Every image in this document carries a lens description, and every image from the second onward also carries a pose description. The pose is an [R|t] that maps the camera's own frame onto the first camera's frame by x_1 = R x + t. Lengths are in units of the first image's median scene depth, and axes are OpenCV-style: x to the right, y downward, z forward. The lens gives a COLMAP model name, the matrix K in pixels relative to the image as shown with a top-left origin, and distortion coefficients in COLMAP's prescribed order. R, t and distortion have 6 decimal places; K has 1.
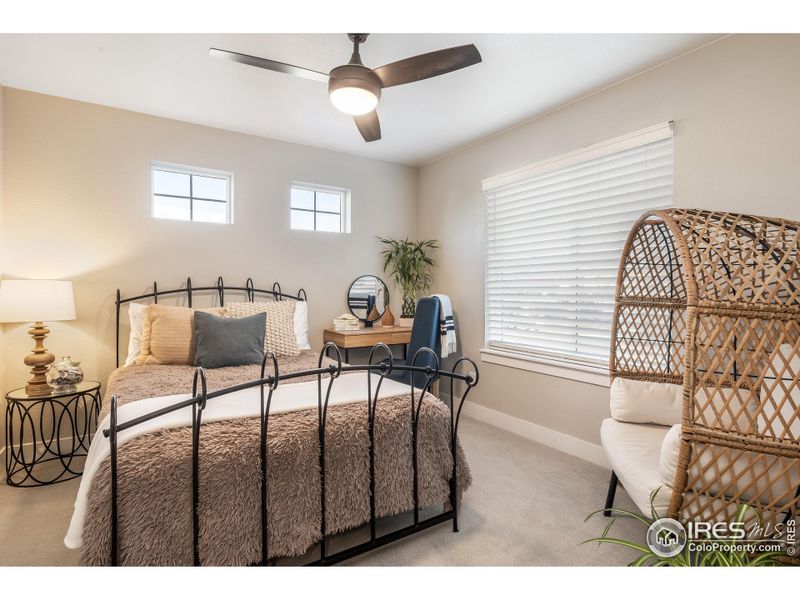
lens RADIAL K [[416.0, 0, 400.7], [0, 416.0, 295.6], [0, 0, 1]] dist [-0.000094, 0.000251]
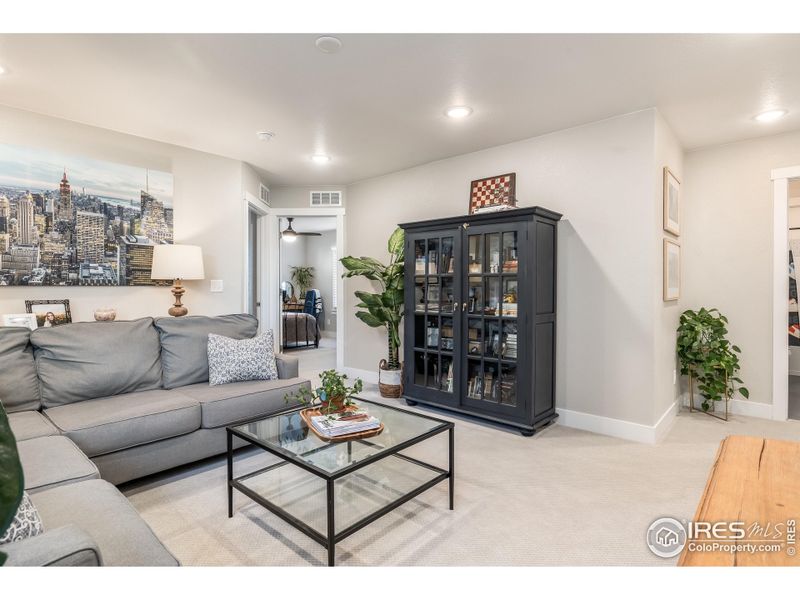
lens RADIAL K [[416.0, 0, 400.9], [0, 416.0, 294.7], [0, 0, 1]] dist [-0.000094, 0.000251]
pose [[0.964190, -0.006552, 0.265133, -0.076915], [0.004554, 0.999956, 0.008149, 0.011244], [-0.265175, -0.006650, 0.964177, -1.578709]]
